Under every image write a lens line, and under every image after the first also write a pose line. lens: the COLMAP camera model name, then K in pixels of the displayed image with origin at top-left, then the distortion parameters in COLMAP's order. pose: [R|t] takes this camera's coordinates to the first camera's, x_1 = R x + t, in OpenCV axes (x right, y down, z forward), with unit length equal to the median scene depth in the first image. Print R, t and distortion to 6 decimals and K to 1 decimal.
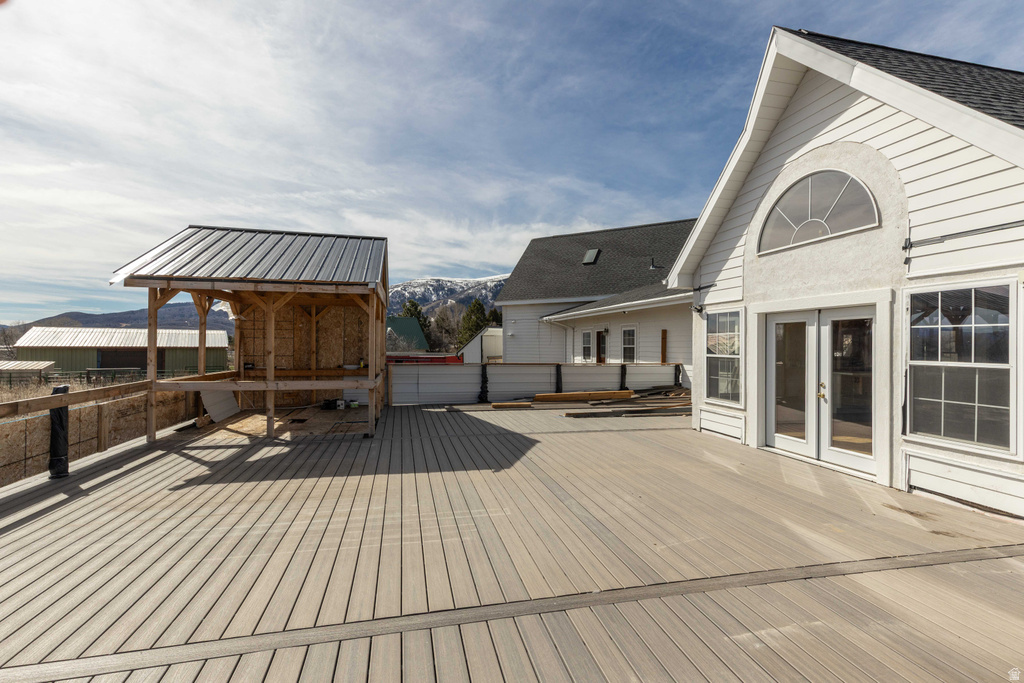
lens RADIAL K [[471.1, 0, 513.8], [0, 471.1, 339.6], [0, 0, 1]] dist [0.003201, -0.000052]
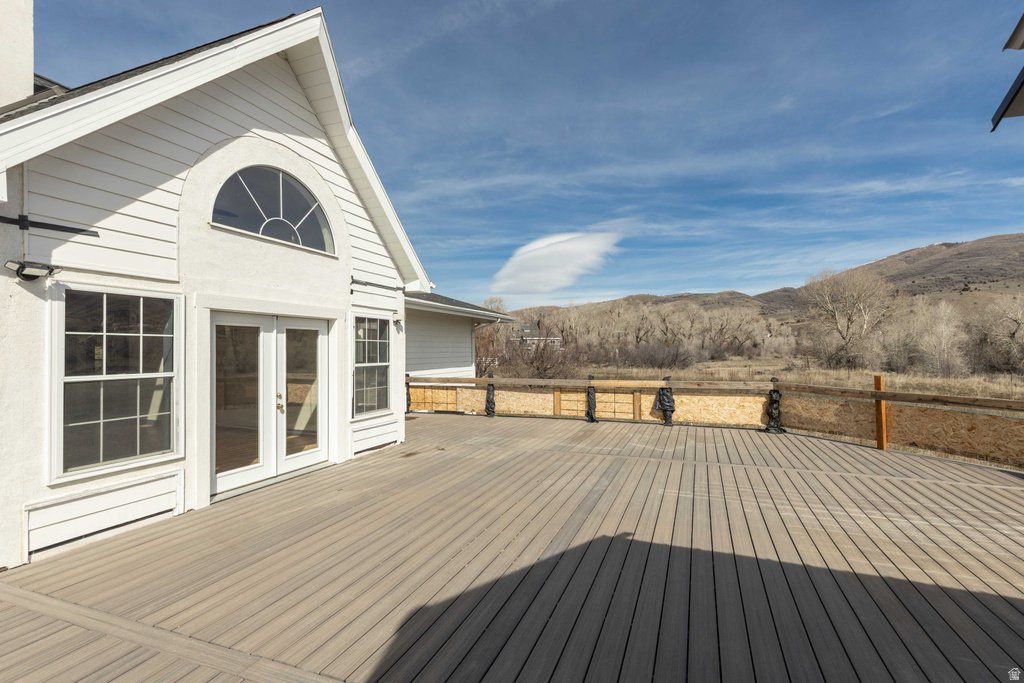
lens RADIAL K [[446.1, 0, 511.8], [0, 446.1, 347.7], [0, 0, 1]] dist [0.000651, -0.000478]
pose [[-0.806078, 0.001525, 0.591807, -0.321508], [-0.006084, 0.999922, -0.010864, 0.008606], [-0.591778, -0.012358, -0.806006, 1.805935]]
